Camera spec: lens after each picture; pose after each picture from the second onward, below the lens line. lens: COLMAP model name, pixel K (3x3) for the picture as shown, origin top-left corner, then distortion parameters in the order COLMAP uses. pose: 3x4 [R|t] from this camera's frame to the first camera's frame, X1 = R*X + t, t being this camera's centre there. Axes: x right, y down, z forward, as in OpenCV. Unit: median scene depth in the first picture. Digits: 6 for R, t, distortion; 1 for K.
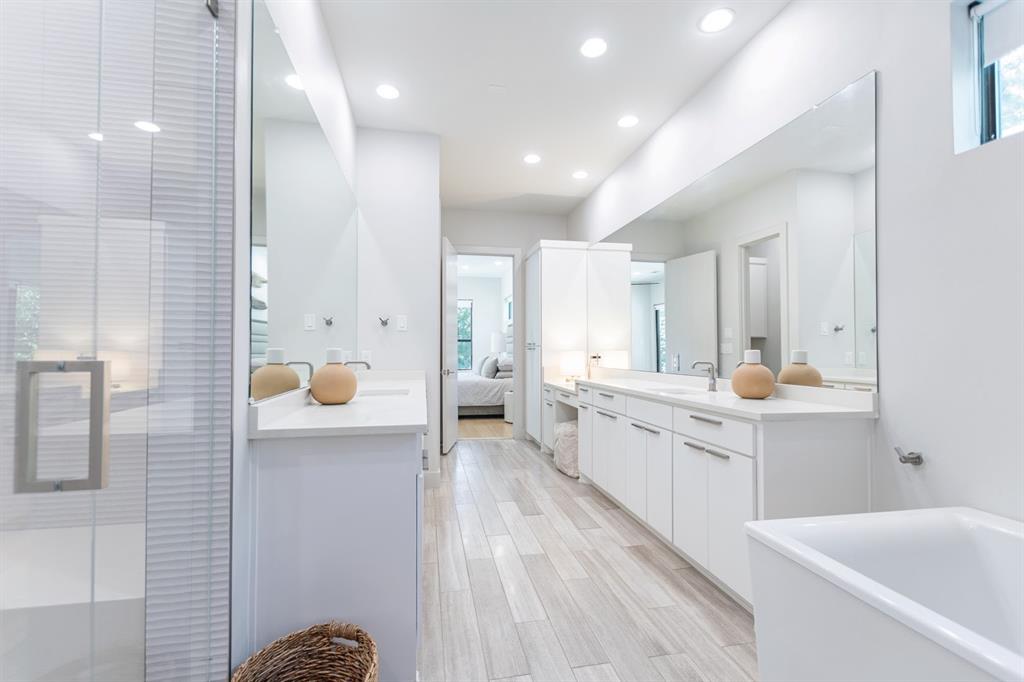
lens RADIAL K [[449.1, 0, 514.8], [0, 449.1, 341.9], [0, 0, 1]] dist [-0.002331, -0.000320]
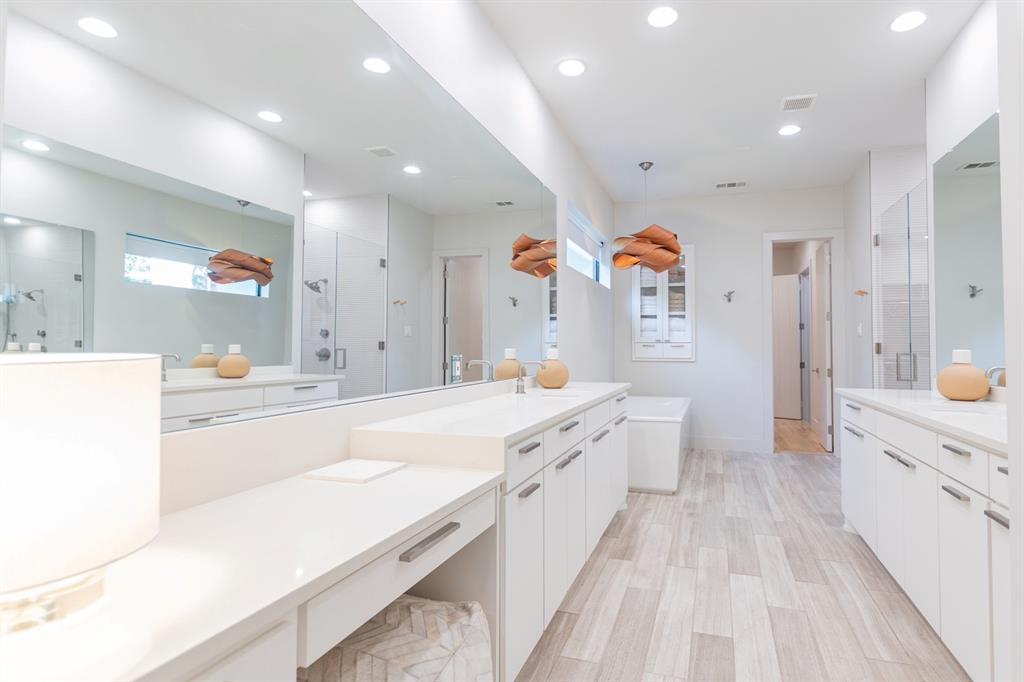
lens RADIAL K [[449.1, 0, 512.5], [0, 449.1, 341.7], [0, 0, 1]] dist [-0.002331, -0.000320]
pose [[-0.811955, 0.011109, 0.583614, -0.111537], [-0.007325, 0.999546, -0.029218, 0.020112], [-0.583674, -0.027998, -0.811505, 1.962955]]
